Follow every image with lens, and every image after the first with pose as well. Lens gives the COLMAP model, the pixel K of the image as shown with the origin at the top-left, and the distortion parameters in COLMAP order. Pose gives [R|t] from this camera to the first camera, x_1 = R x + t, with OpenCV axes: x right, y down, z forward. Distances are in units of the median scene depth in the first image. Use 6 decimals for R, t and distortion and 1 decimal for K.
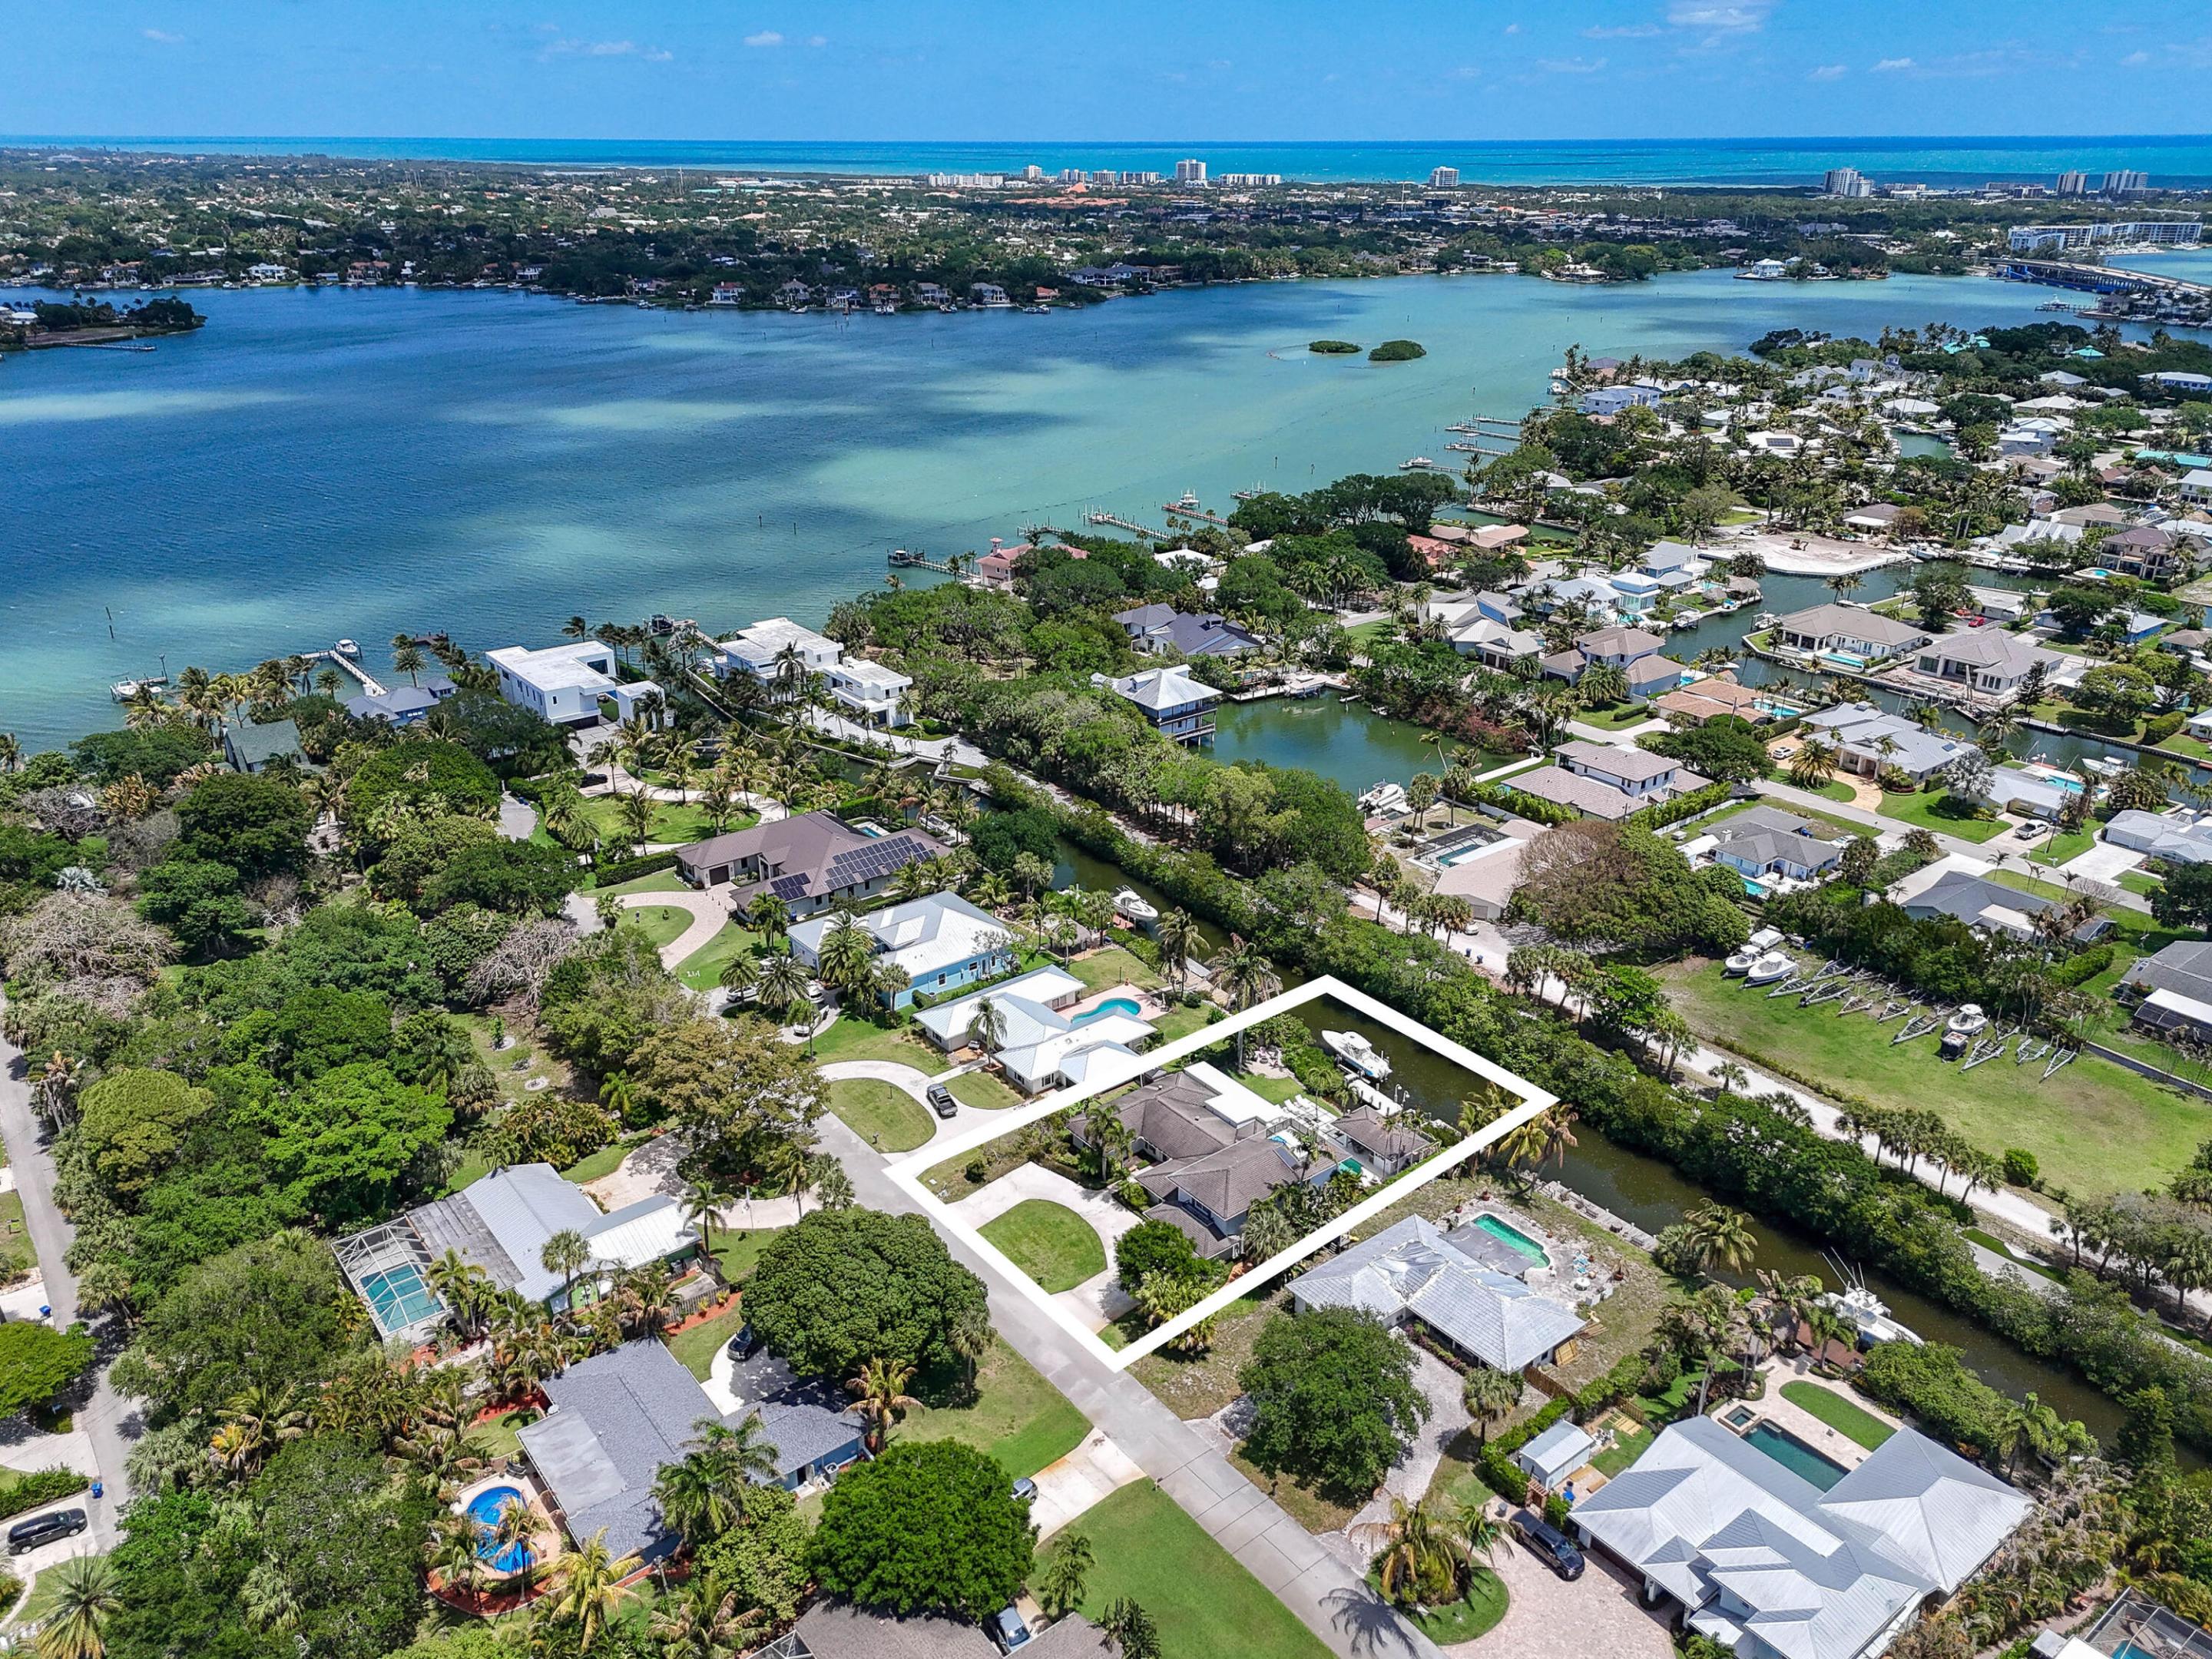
lens RADIAL K [[1624.1, 0, 1106.0], [0, 1624.1, 829.5], [0, 0, 1]] dist [0.106737, -0.101808]
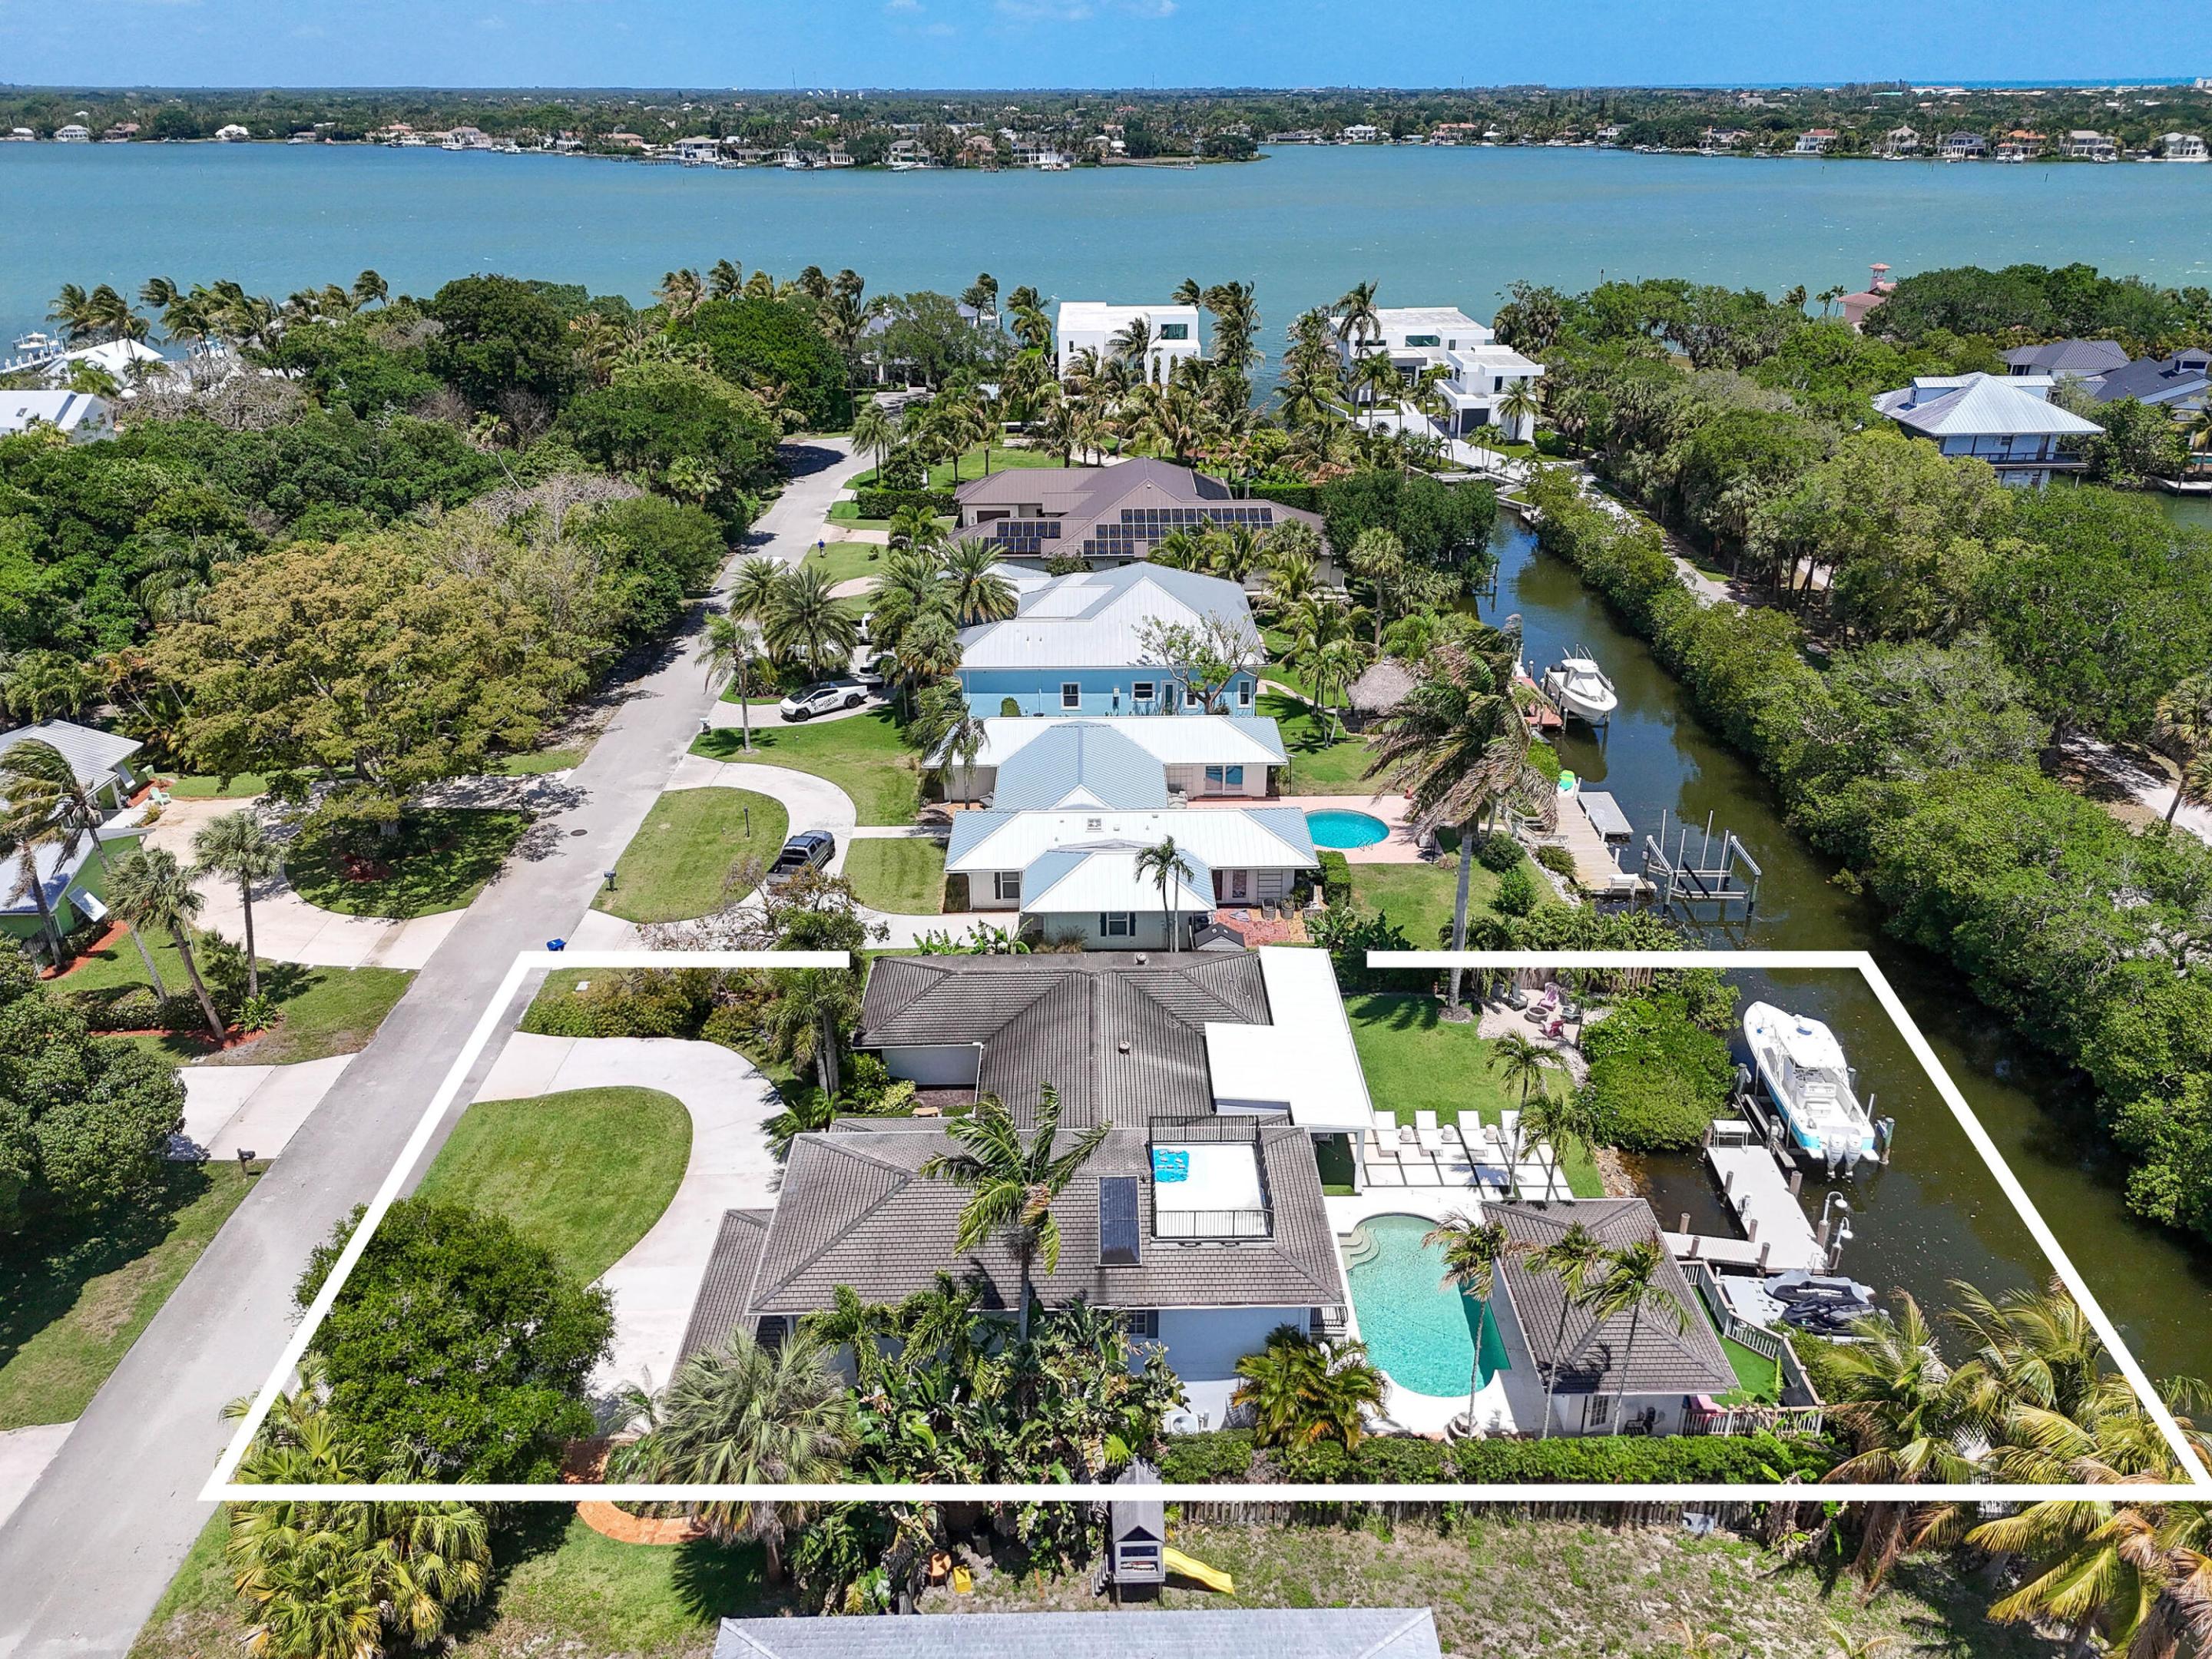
lens RADIAL K [[1638.4, 0, 1107.9], [0, 1638.4, 815.1], [0, 0, 1]] dist [0.086020, -0.083280]
pose [[0.792589, 0.238776, -0.561061, 0.162849], [-0.231855, 0.969041, 0.084872, 0.064881], [0.563956, 0.062816, 0.823412, 0.464296]]
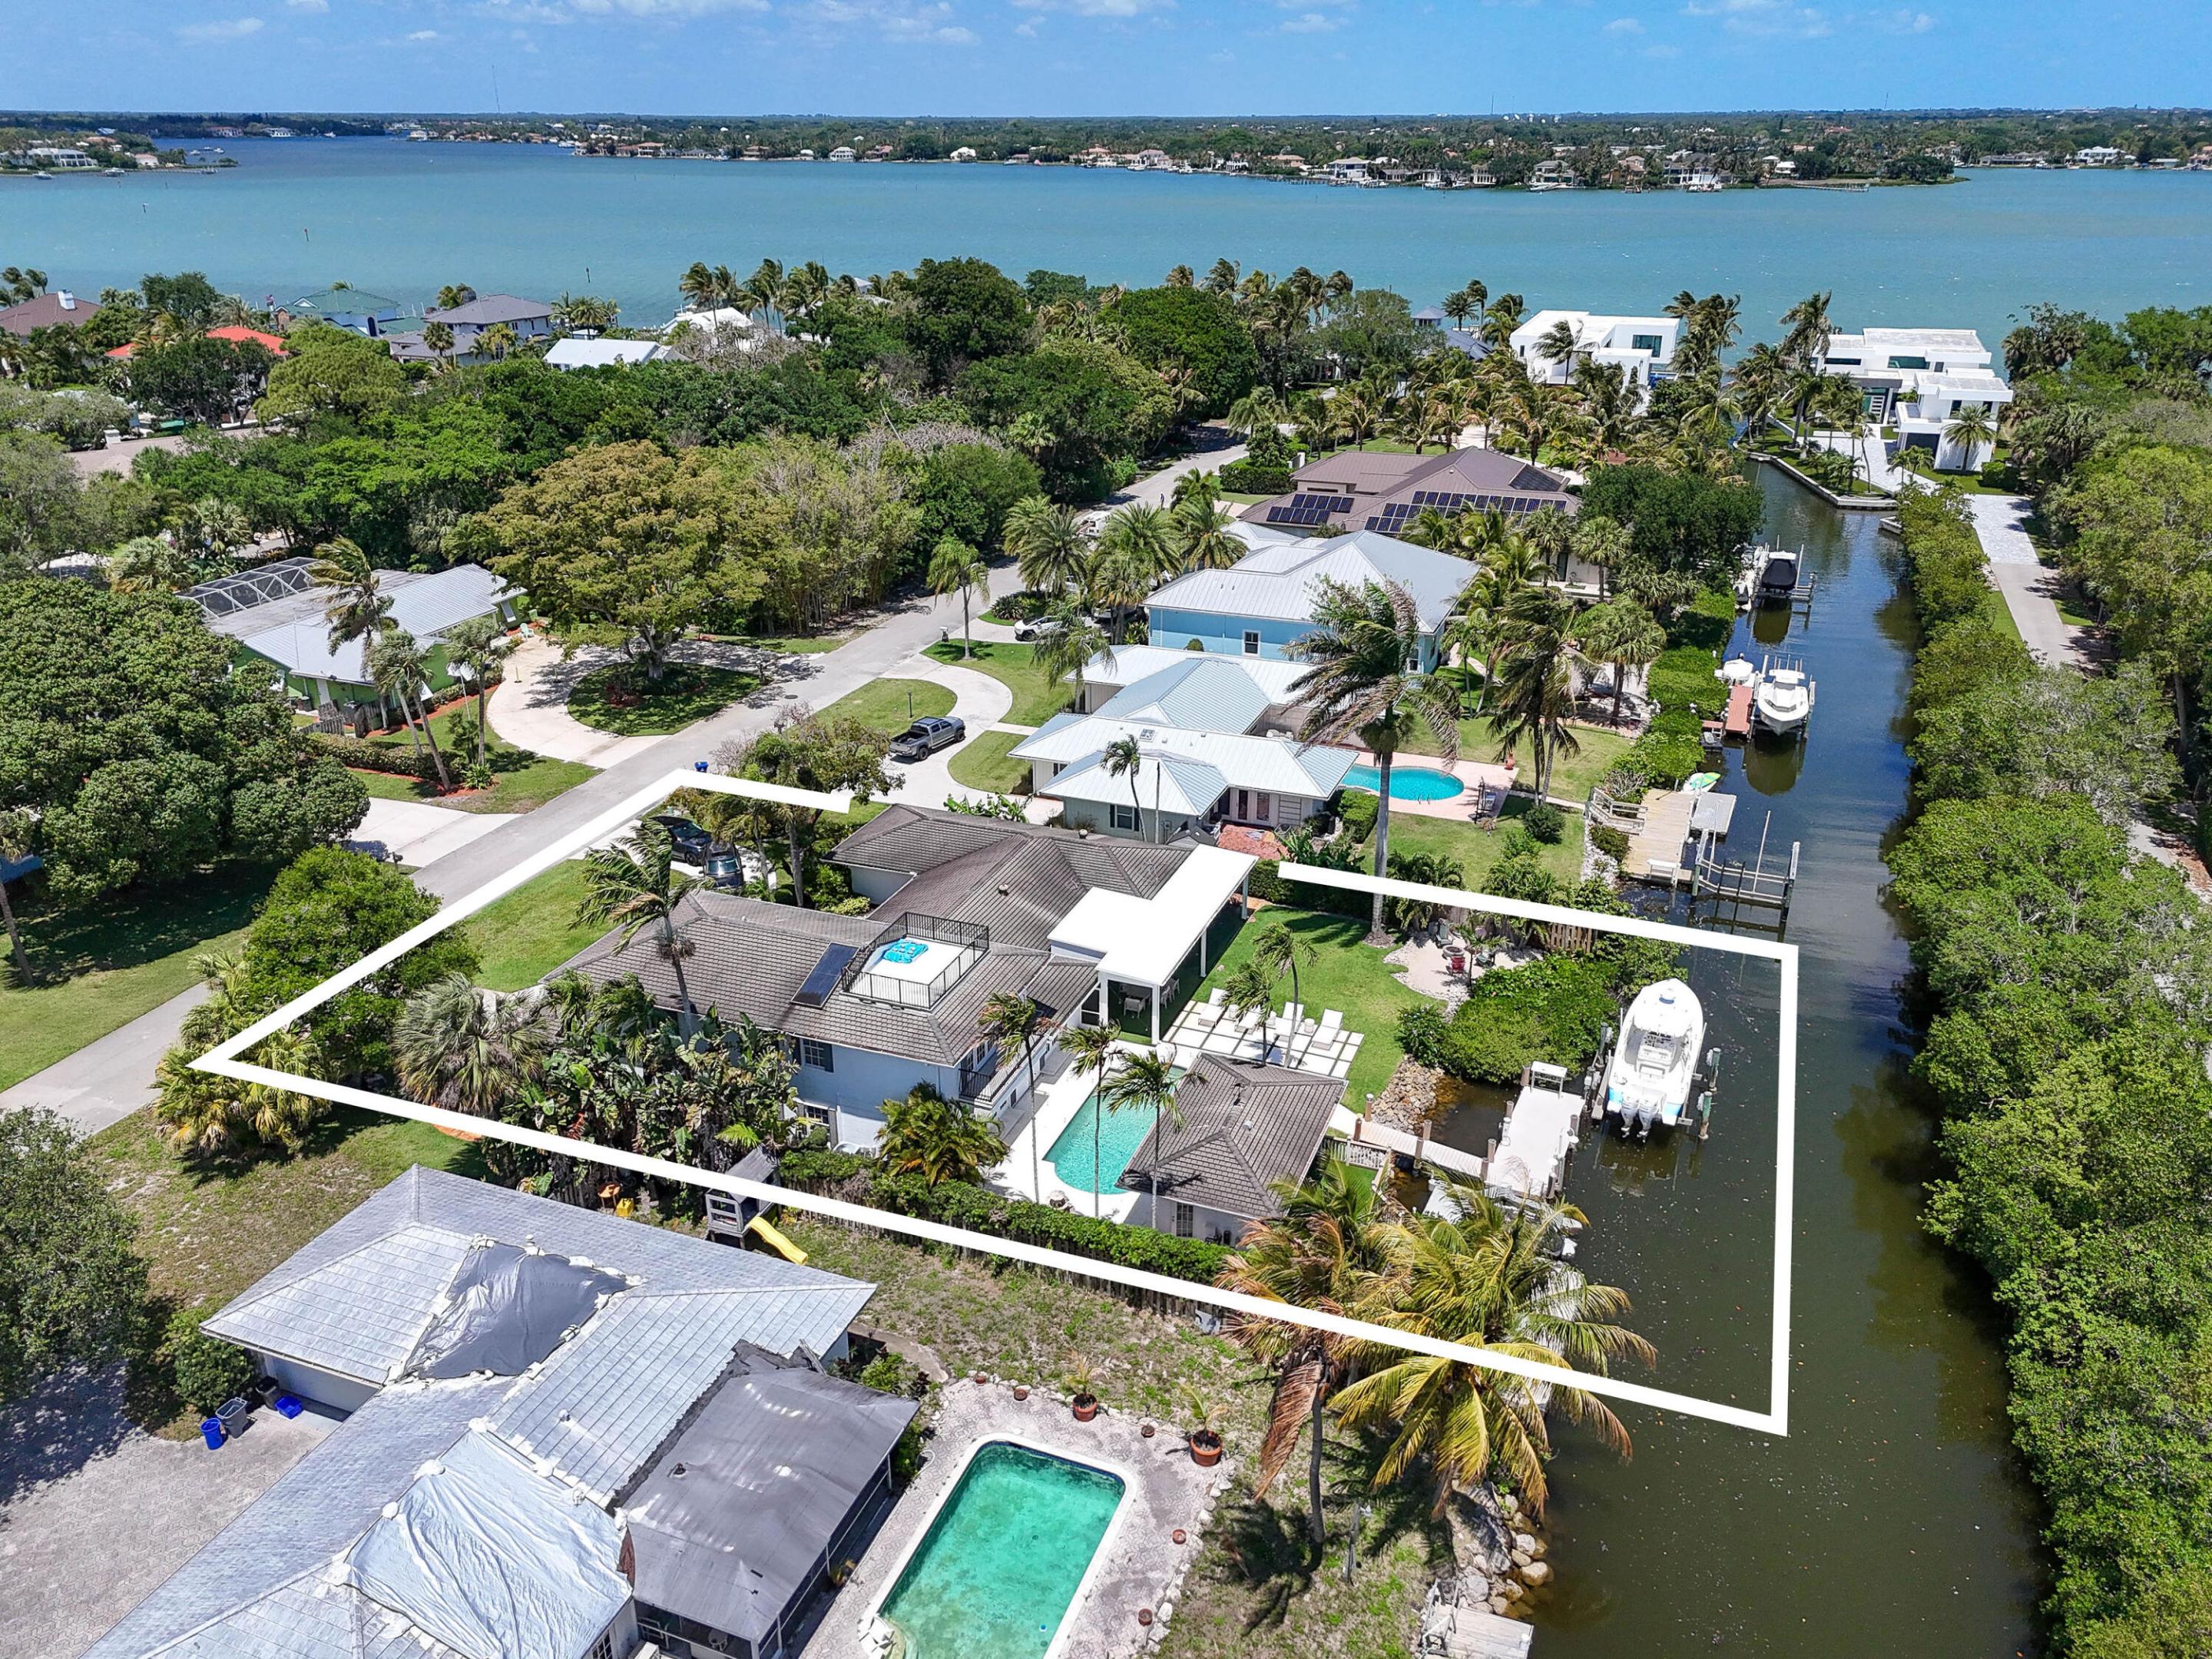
lens RADIAL K [[1637.3, 0, 1109.9], [0, 1637.3, 821.1], [0, 0, 1]] dist [0.070306, -0.052670]
pose [[0.503733, 0.335362, -0.796106, 0.263852], [-0.335045, 0.925278, 0.177778, 0.051780], [0.796240, 0.177179, 0.578455, 0.518345]]
